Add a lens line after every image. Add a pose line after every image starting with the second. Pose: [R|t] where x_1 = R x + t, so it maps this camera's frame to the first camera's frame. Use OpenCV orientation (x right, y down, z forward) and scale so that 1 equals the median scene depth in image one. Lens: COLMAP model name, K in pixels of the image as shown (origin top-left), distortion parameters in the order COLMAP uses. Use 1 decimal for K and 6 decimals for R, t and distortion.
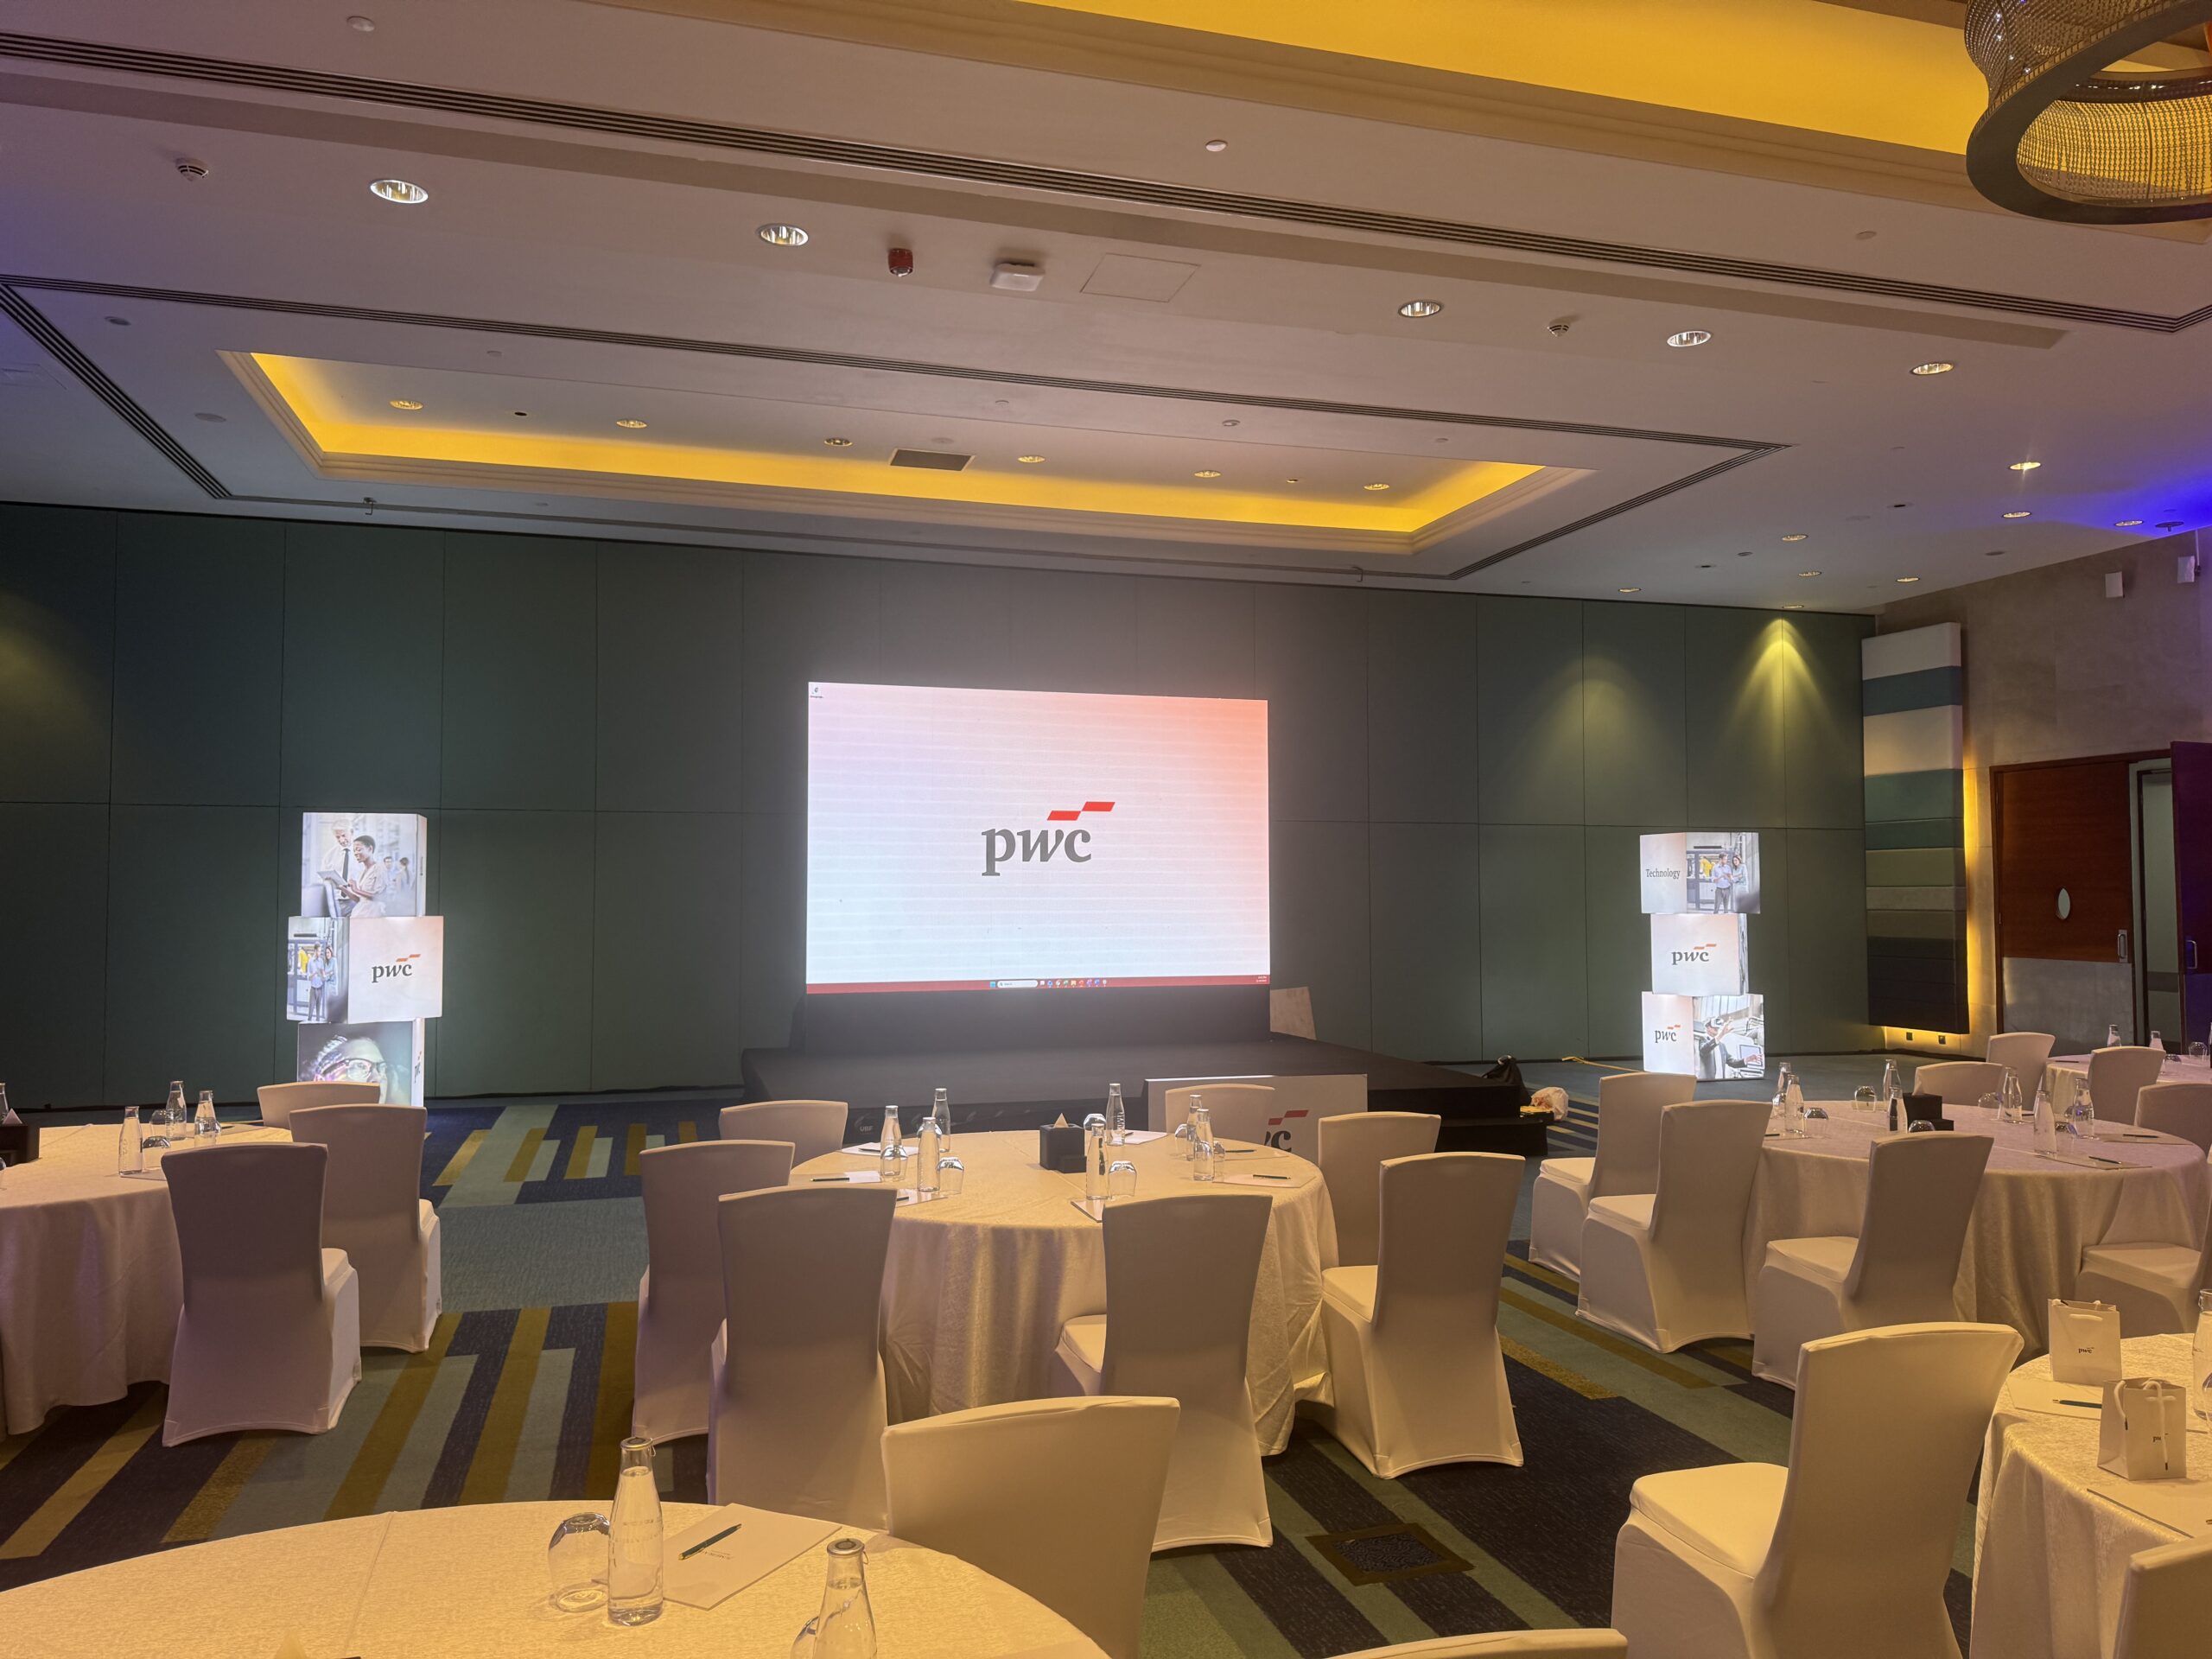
lens RADIAL K [[1554.5, 0, 1104.8], [0, 1554.5, 826.6], [0, 0, 1]] dist [0.068164, -0.000580]
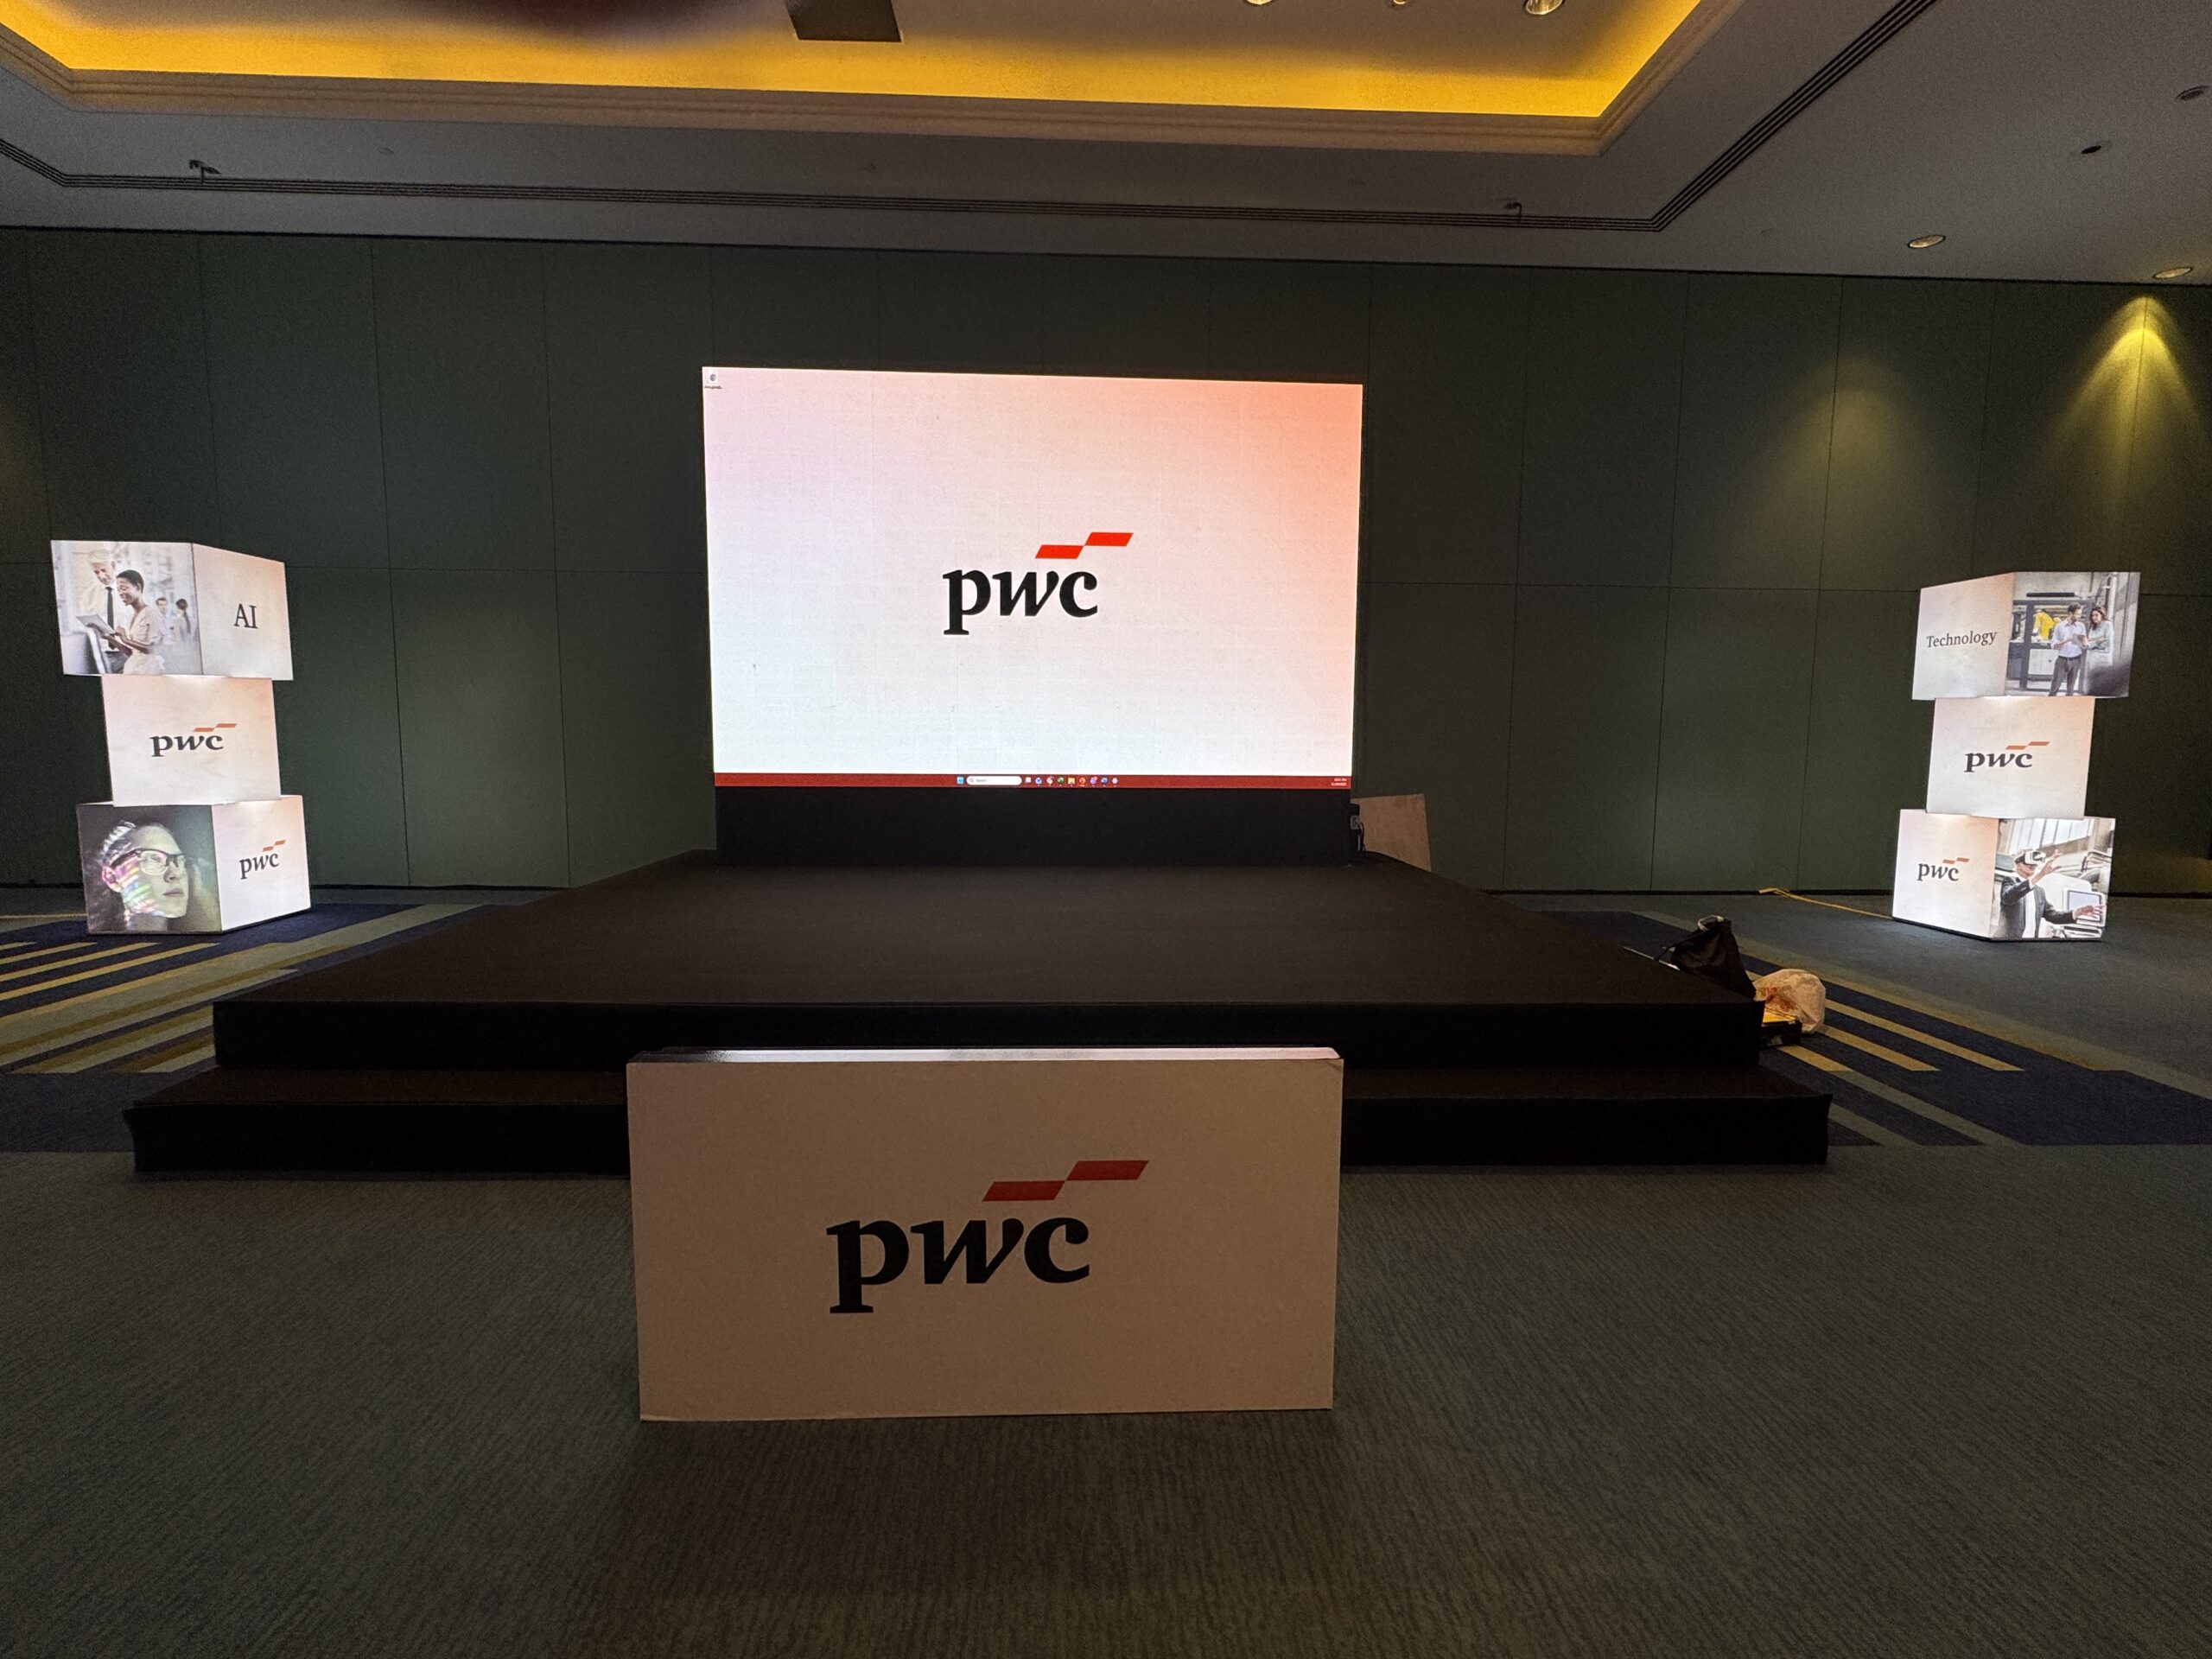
lens RADIAL K [[1024.7, 0, 1101.8], [0, 1024.7, 835.1], [0, 0, 1]] dist [-0.000898, 0.001131]
pose [[0.971491, 0.033218, -0.234738, 0.110154], [0.001665, 0.989154, 0.146870, 0.053667], [0.237071, -0.143074, 0.960899, 0.520775]]
